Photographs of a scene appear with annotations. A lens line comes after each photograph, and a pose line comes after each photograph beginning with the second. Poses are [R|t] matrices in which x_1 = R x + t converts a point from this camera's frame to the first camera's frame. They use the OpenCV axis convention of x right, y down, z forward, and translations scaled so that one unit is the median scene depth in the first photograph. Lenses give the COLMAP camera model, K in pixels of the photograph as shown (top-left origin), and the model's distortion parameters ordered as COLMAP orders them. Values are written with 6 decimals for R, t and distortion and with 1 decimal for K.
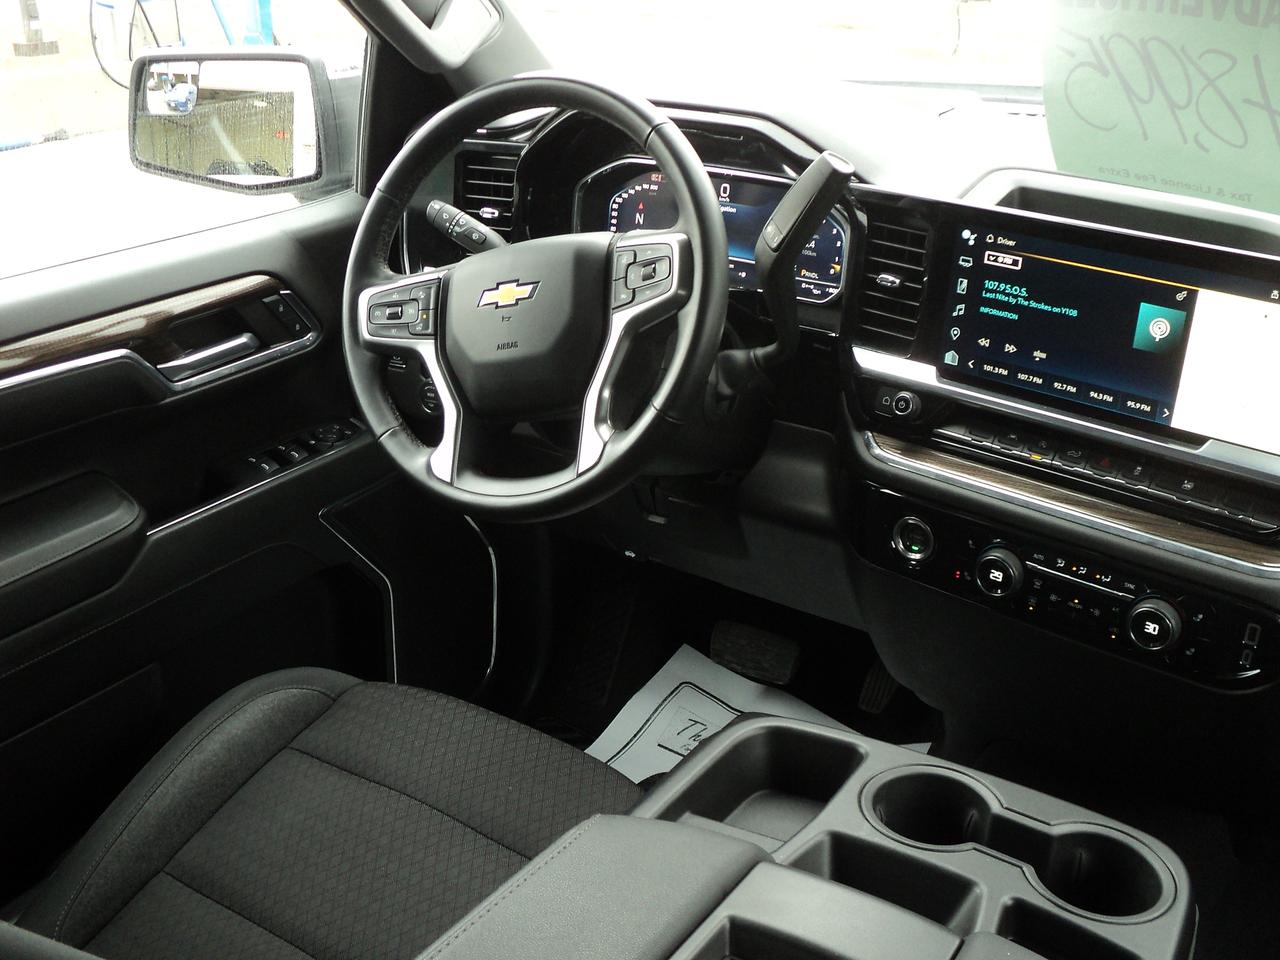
lens RADIAL K [[1324.2, 0, 614.8], [0, 1324.2, 483.6], [0, 0, 1]] dist [-0.192252, 0.194684]
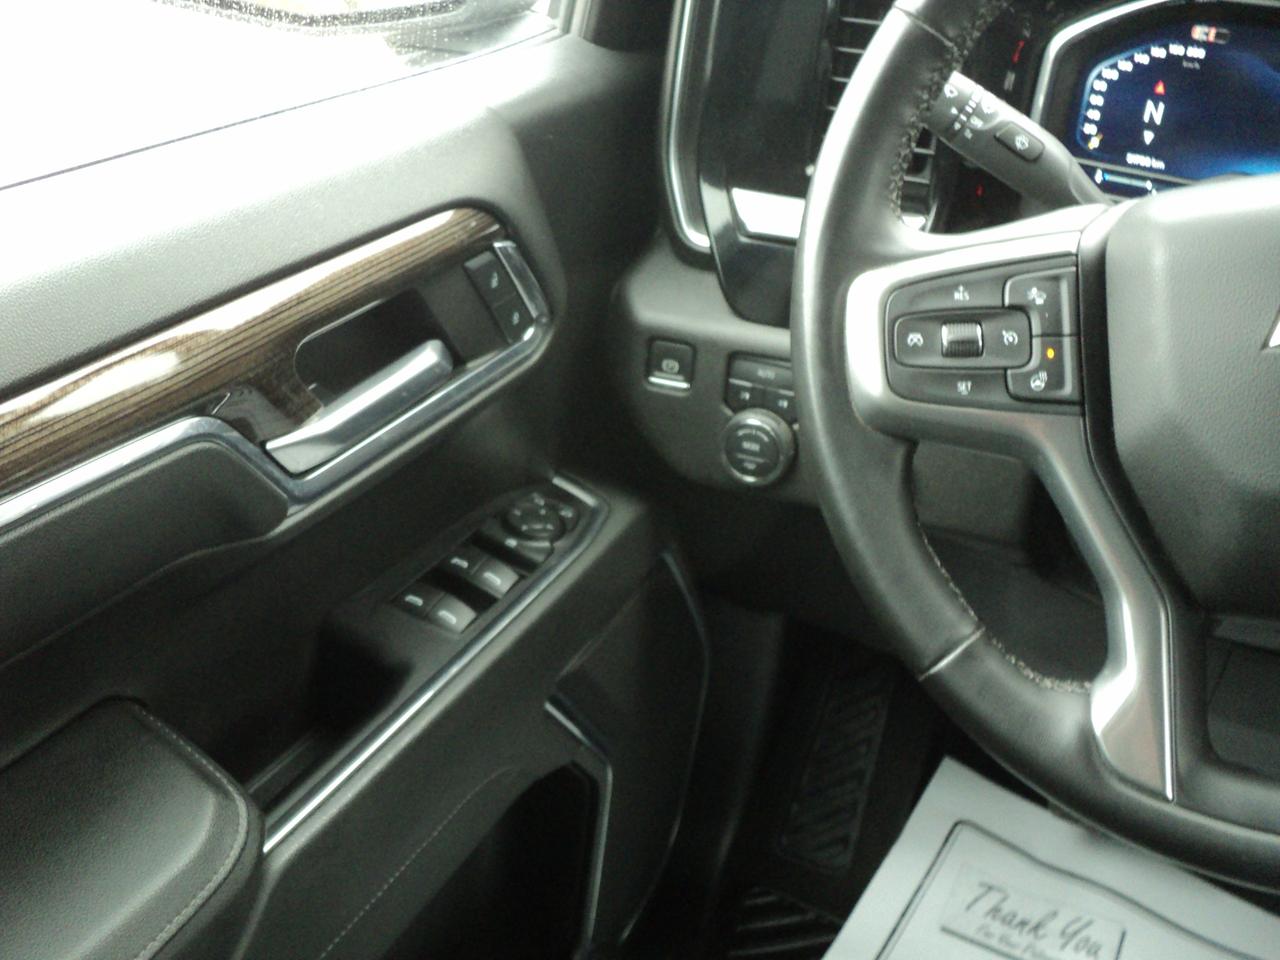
lens RADIAL K [[1324.2, 0, 614.8], [0, 1324.2, 483.6], [0, 0, 1]] dist [-0.192252, 0.194684]
pose [[0.990342, -0.016412, 0.137672, -0.344491], [0.004025, 0.995954, 0.089774, -0.130214], [-0.138588, -0.088353, 0.986401, 0.666804]]
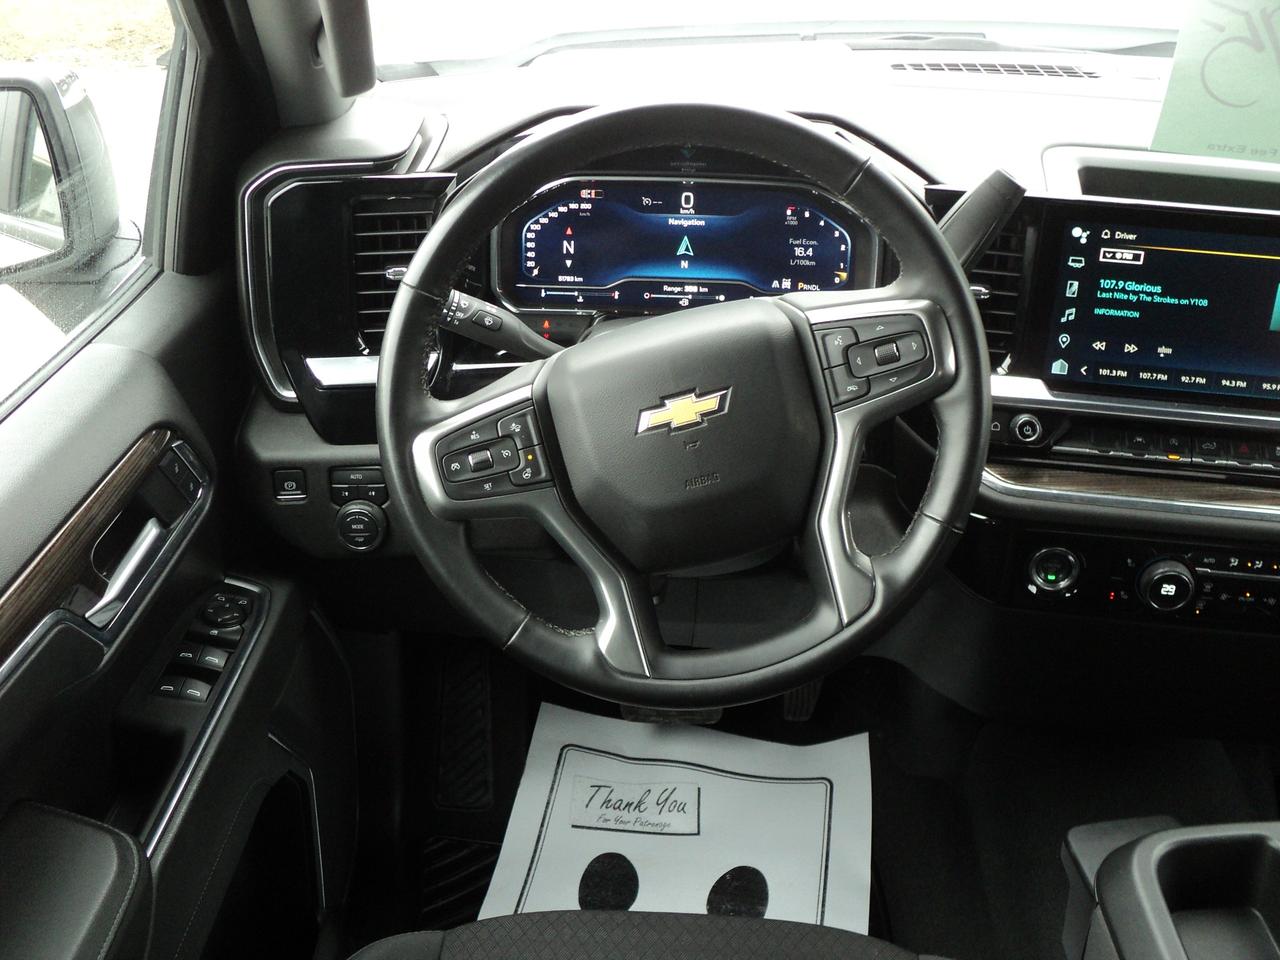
lens RADIAL K [[1324.2, 0, 614.8], [0, 1324.2, 483.6], [0, 0, 1]] dist [-0.192252, 0.194684]
pose [[0.857821, -0.241201, 0.453835, -0.455803], [0.205204, 0.970334, 0.127837, -0.205433], [-0.471206, -0.016533, 0.881868, 0.366846]]
